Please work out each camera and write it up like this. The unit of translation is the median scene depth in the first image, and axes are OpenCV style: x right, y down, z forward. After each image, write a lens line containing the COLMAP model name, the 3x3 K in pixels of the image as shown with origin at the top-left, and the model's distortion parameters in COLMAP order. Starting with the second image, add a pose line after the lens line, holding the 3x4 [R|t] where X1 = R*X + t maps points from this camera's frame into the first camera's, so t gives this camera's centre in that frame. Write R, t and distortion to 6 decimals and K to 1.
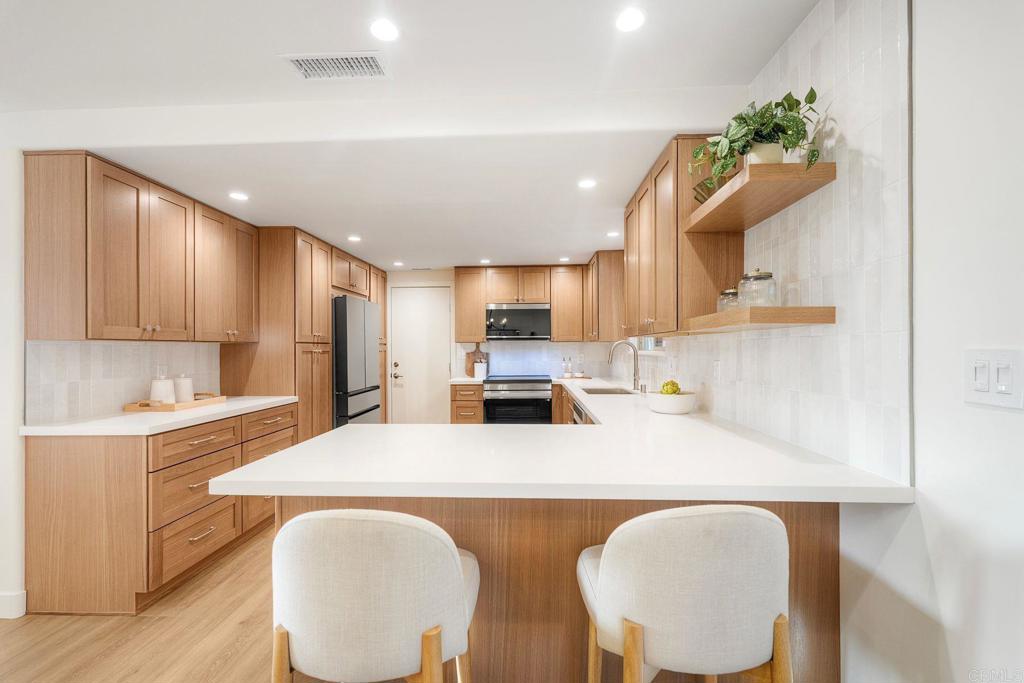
lens RADIAL K [[469.6, 0, 512.0], [0, 469.6, 341.5], [0, 0, 1]] dist [0.001478, 0.000235]
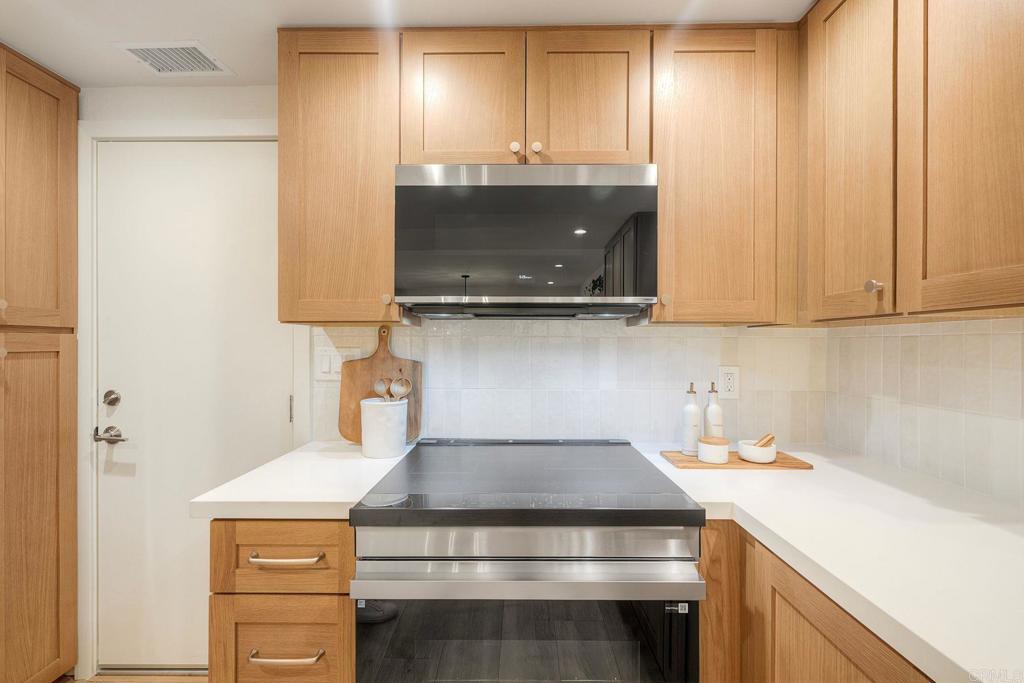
lens RADIAL K [[446.4, 0, 511.8], [0, 446.4, 345.2], [0, 0, 1]] dist [0.004349, 0.000584]
pose [[0.999518, 0.006370, 0.030400, -0.000906], [-0.006911, 0.999819, 0.017748, 0.009175], [-0.030281, -0.017949, 0.999380, 0.751989]]
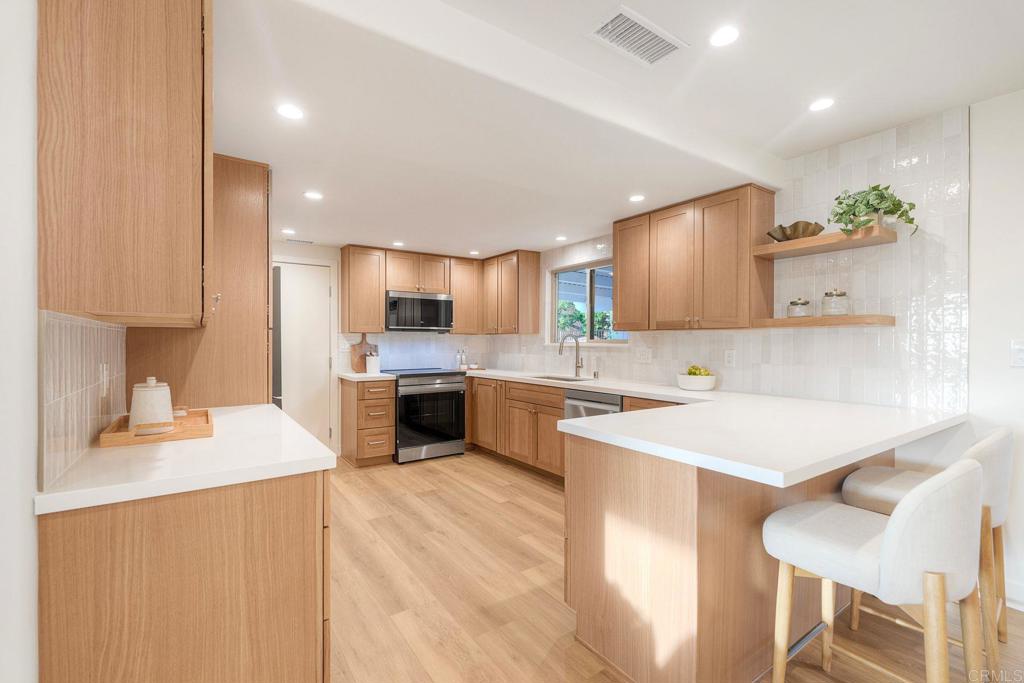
lens RADIAL K [[461.1, 0, 523.7], [0, 461.1, 340.9], [0, 0, 1]] dist [0.016378, 0.000283]
pose [[0.783169, 0.009133, 0.621742, -0.396682], [-0.016261, 0.999851, 0.005796, 0.007329], [-0.621596, -0.014650, 0.783201, 0.140509]]
